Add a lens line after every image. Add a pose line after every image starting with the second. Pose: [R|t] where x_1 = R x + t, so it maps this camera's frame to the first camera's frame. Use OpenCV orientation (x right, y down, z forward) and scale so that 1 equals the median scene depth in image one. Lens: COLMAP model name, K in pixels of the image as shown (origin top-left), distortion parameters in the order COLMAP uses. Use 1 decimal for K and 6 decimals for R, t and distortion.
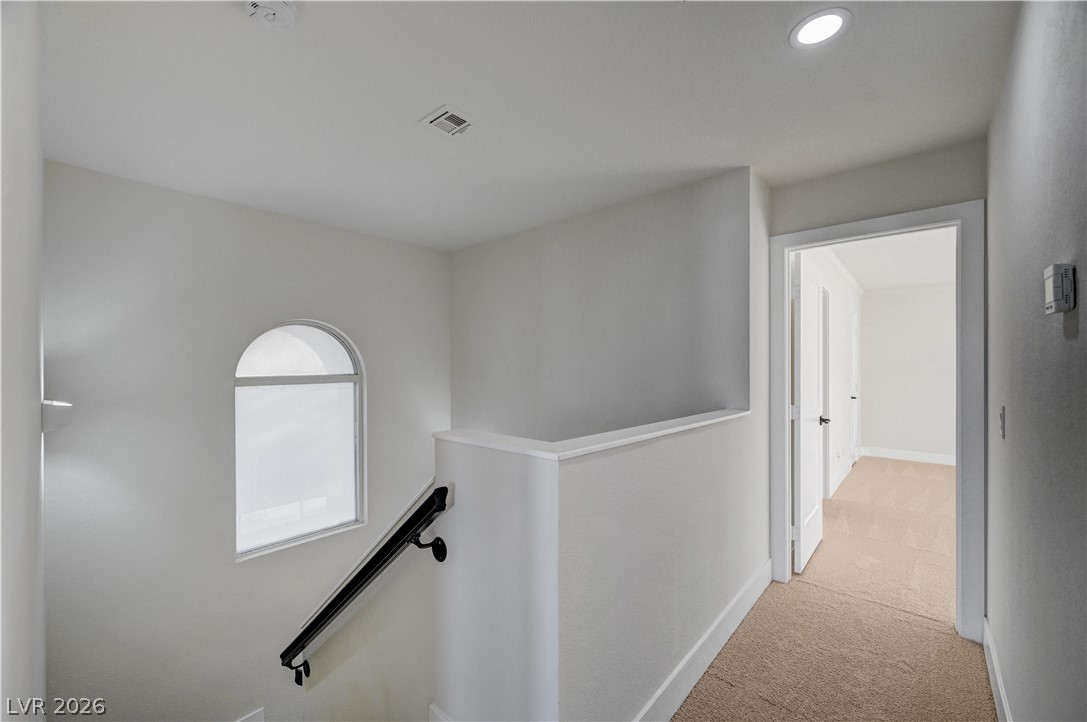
lens RADIAL K [[445.8, 0, 529.1], [0, 445.8, 362.6], [0, 0, 1]] dist [0.000201, -0.000070]
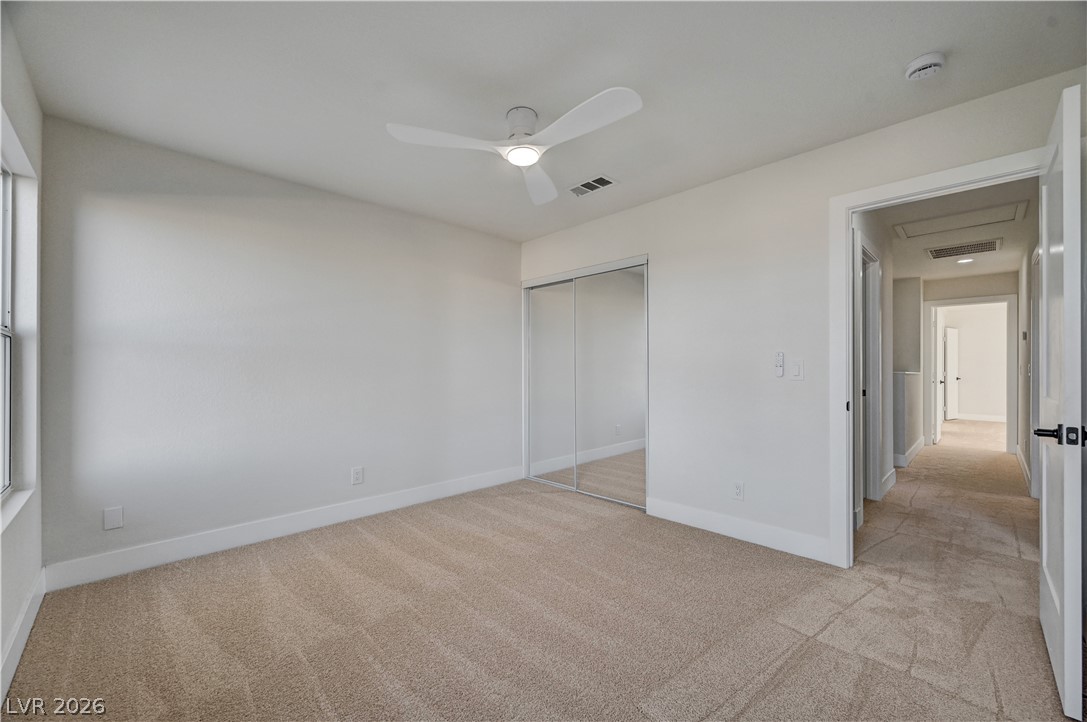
lens RADIAL K [[430.4, 0, 543.5], [0, 430.4, 364.8], [0, 0, 1]] dist [0.001659, 0.000170]
pose [[0.998039, -0.000475, -0.062596, -1.350549], [0.000458, 1.000000, -0.000288, 0.056619], [0.062596, 0.000259, 0.998039, -1.434626]]
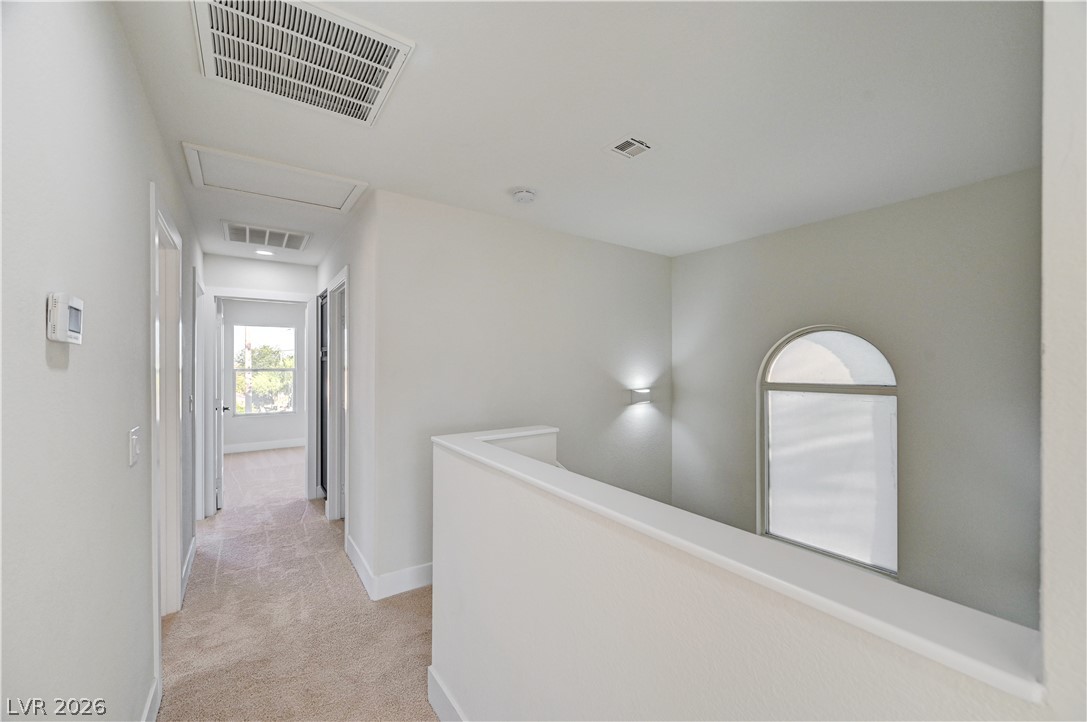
lens RADIAL K [[430.4, 0, 543.5], [0, 430.4, 364.8], [0, 0, 1]] dist [0.001659, 0.000170]
pose [[-0.229793, 0.003879, -0.973232, 1.469749], [0.005278, 0.999982, 0.002739, -0.048322], [0.973225, -0.004508, -0.229810, 1.742554]]
